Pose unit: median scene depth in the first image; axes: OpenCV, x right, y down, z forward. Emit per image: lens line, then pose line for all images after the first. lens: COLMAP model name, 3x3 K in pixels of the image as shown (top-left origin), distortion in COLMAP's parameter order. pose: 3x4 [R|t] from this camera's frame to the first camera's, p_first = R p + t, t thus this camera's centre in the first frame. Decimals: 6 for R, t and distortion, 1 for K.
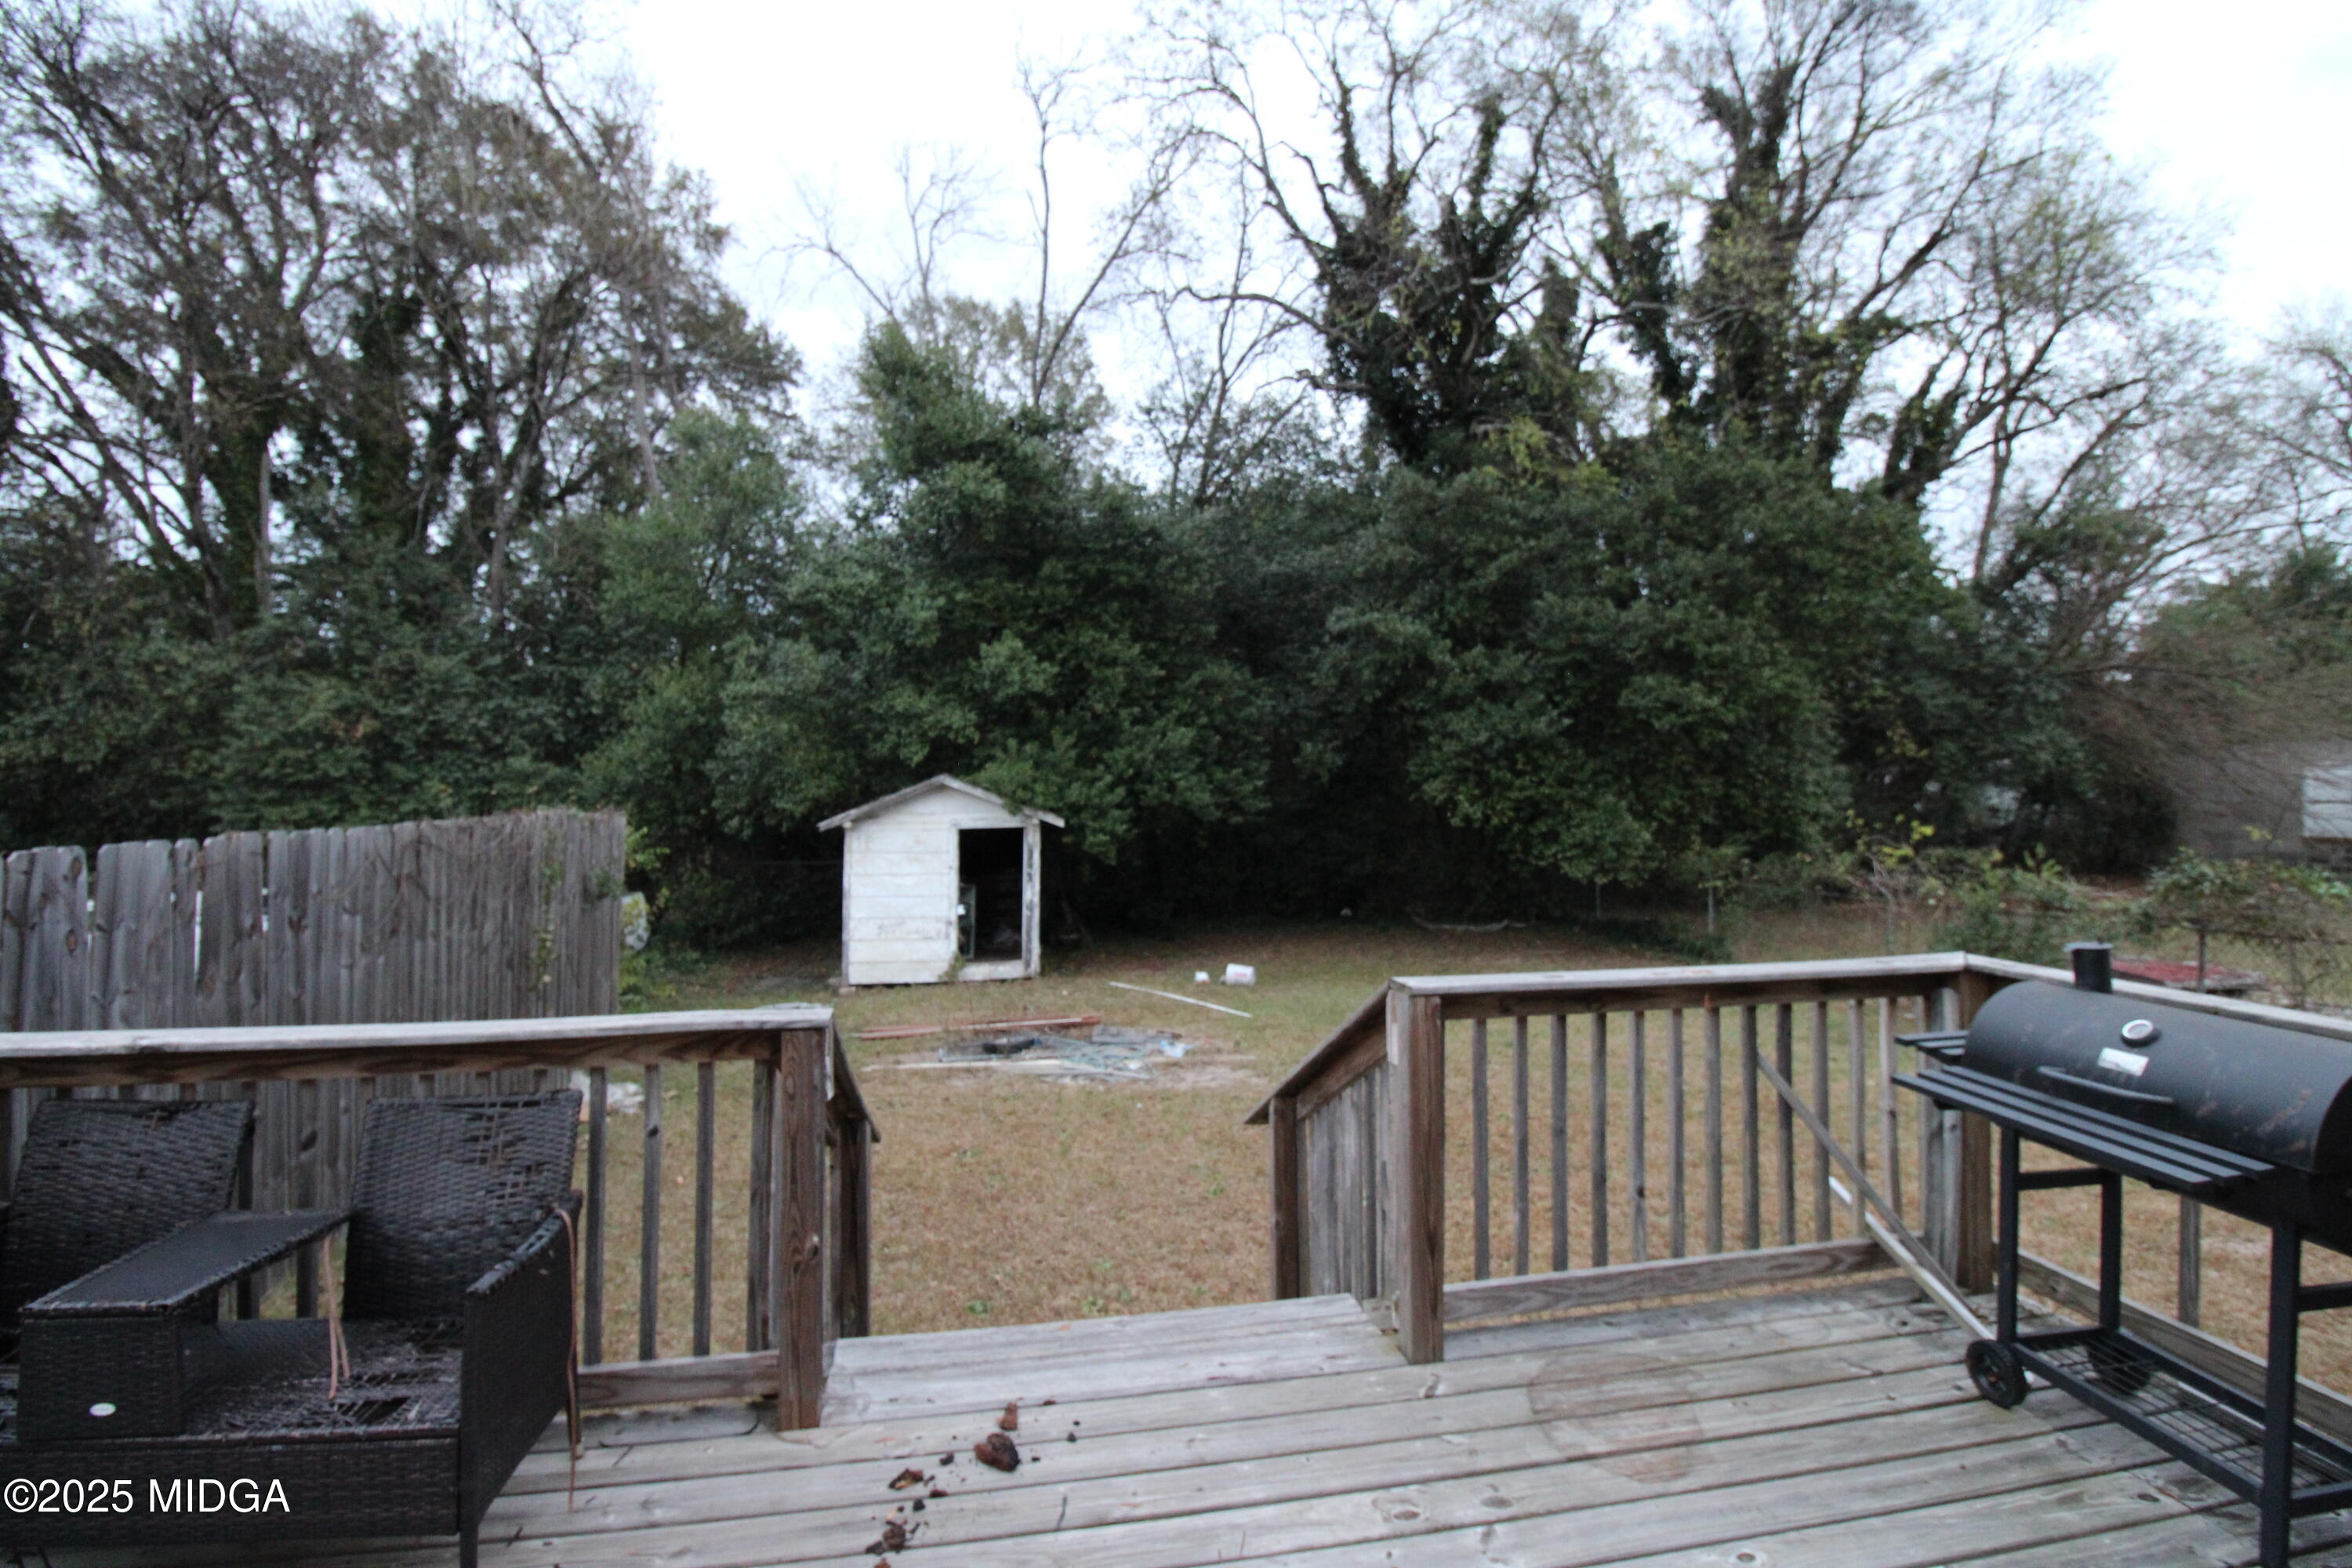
lens RADIAL K [[1090.2, 0, 1179.2], [0, 1090.2, 771.8], [0, 0, 1]] dist [0.013062, -0.025478]
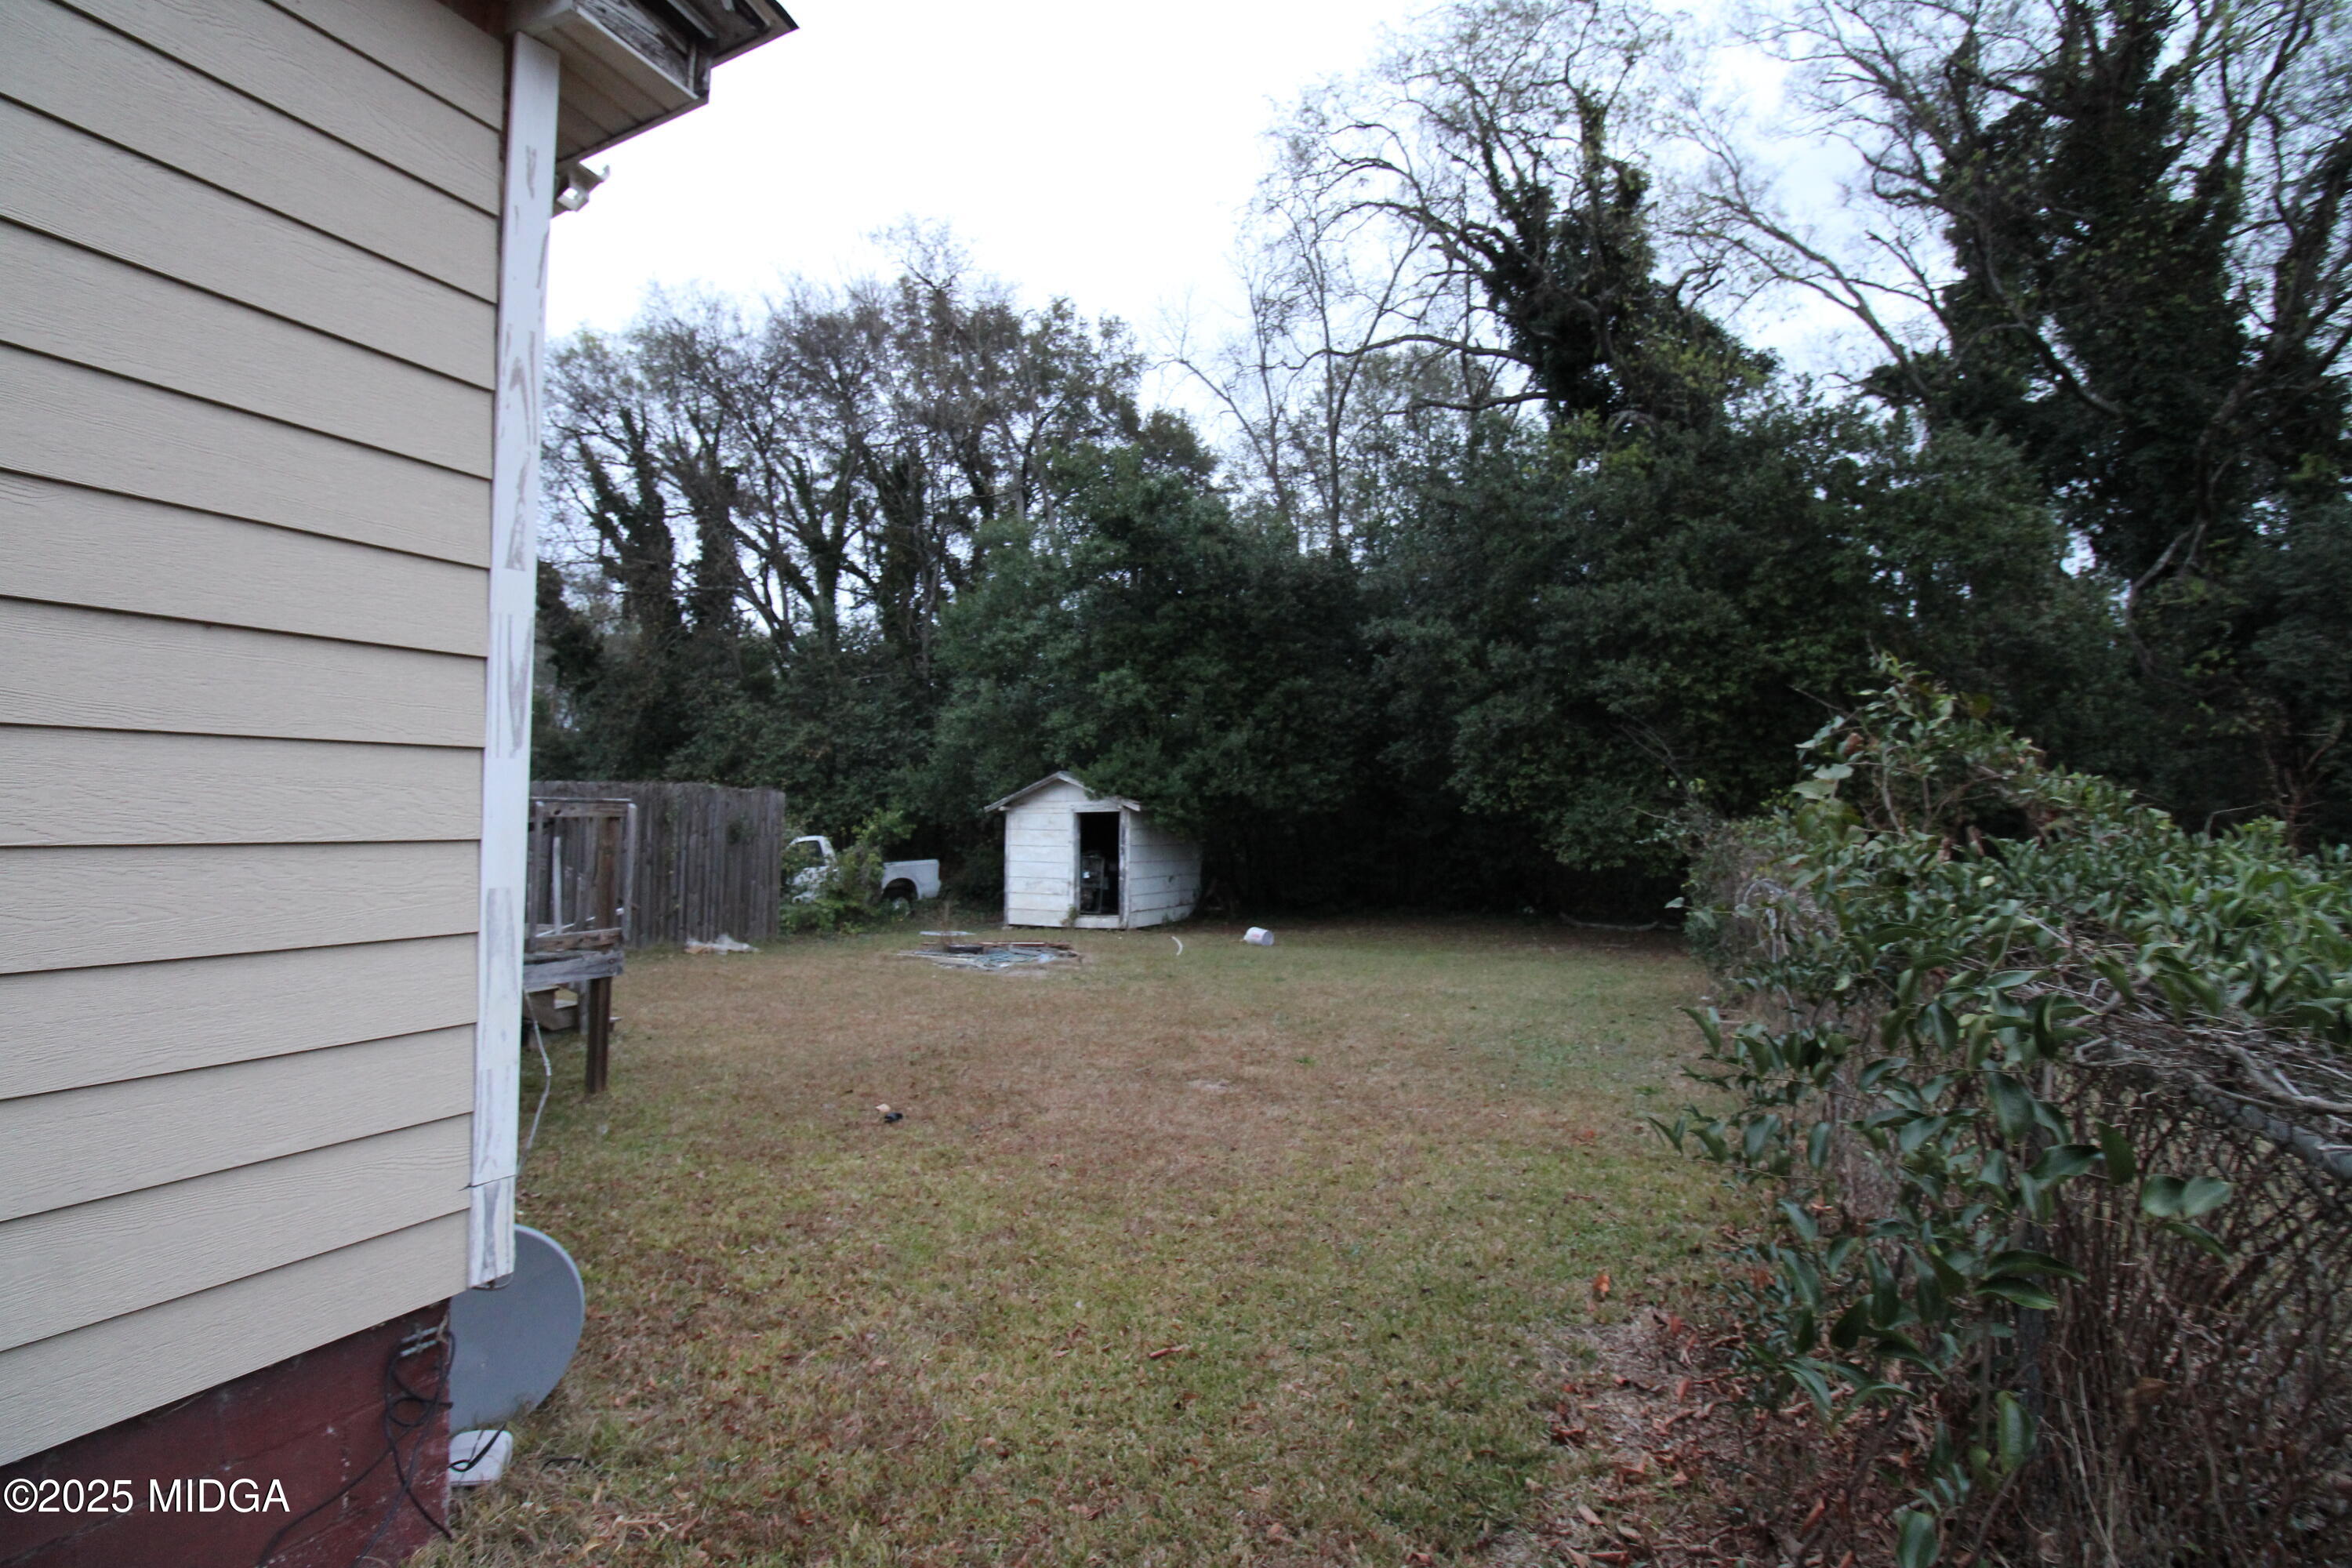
lens RADIAL K [[1090.2, 0, 1179.2], [0, 1090.2, 771.8], [0, 0, 1]] dist [0.013062, -0.025478]
pose [[0.818776, -0.020569, -0.573745, 0.662889], [0.004854, 0.999570, -0.028908, 0.040431], [0.574093, 0.020884, 0.818524, -0.022372]]
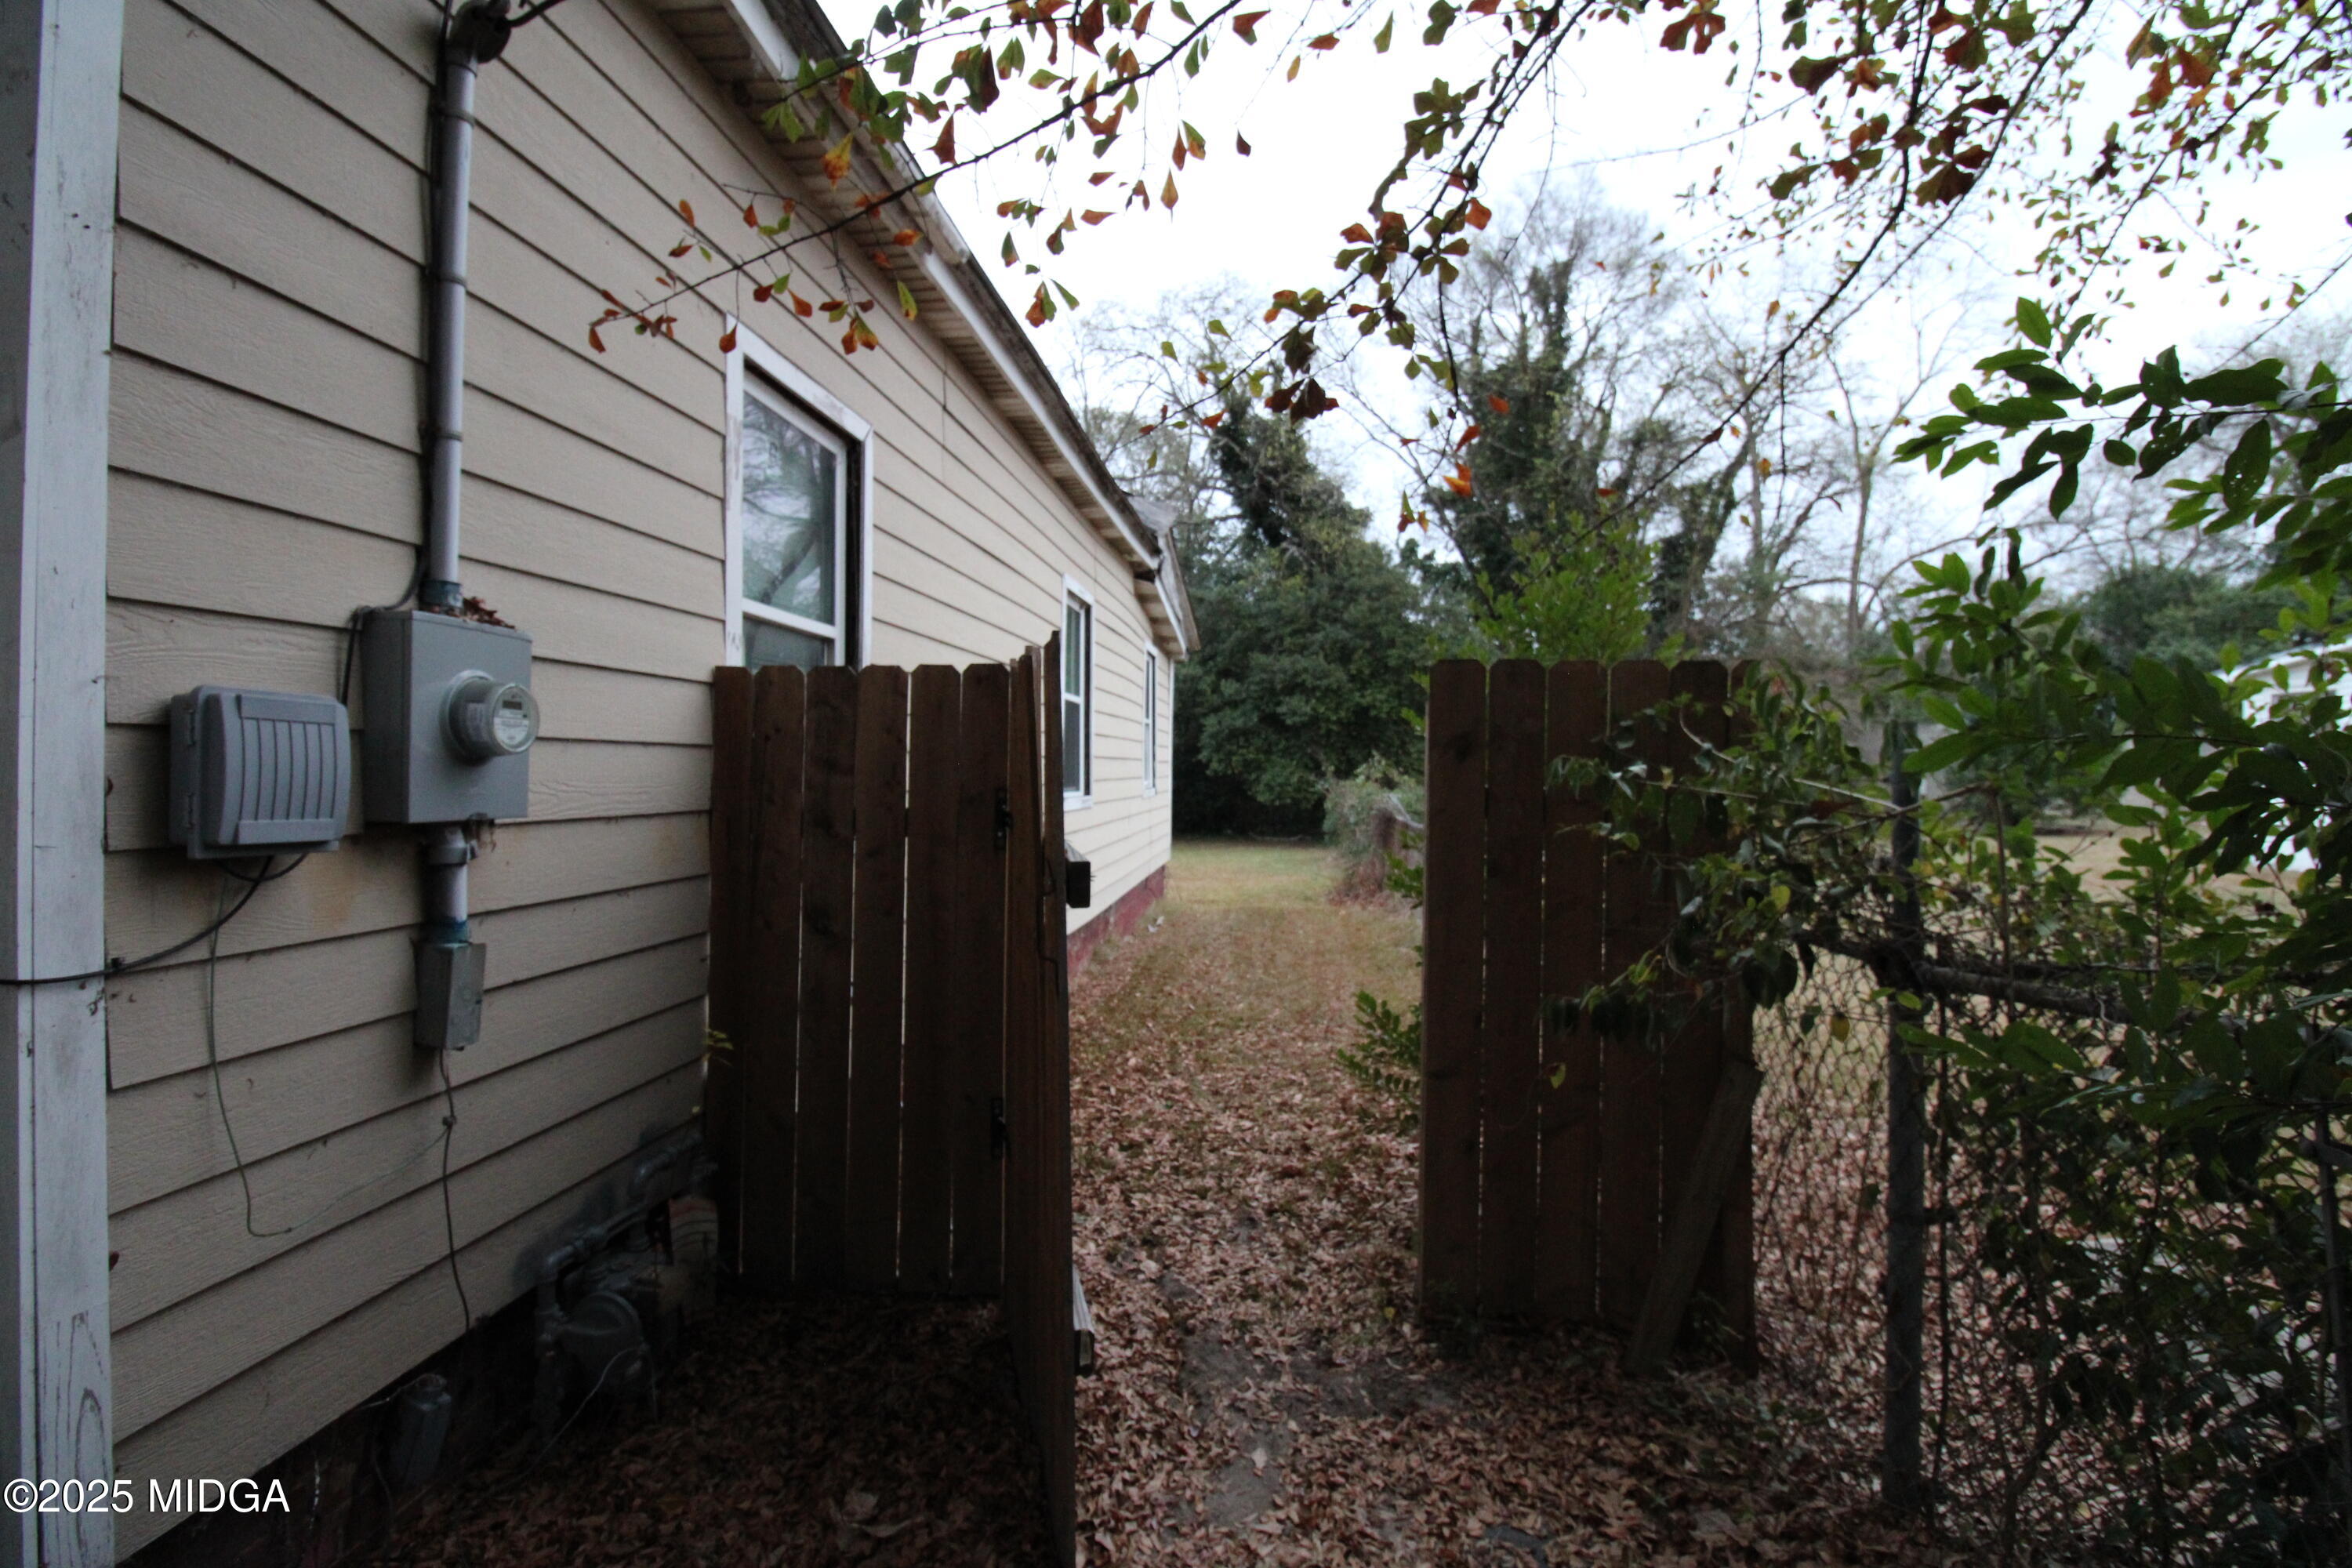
lens RADIAL K [[1090.2, 0, 1179.2], [0, 1090.2, 771.8], [0, 0, 1]] dist [0.013062, -0.025478]
pose [[0.957424, -0.001643, -0.288680, 0.789581], [0.007699, 0.999773, 0.019844, 0.005941], [0.288582, -0.021222, 0.957220, -0.883403]]
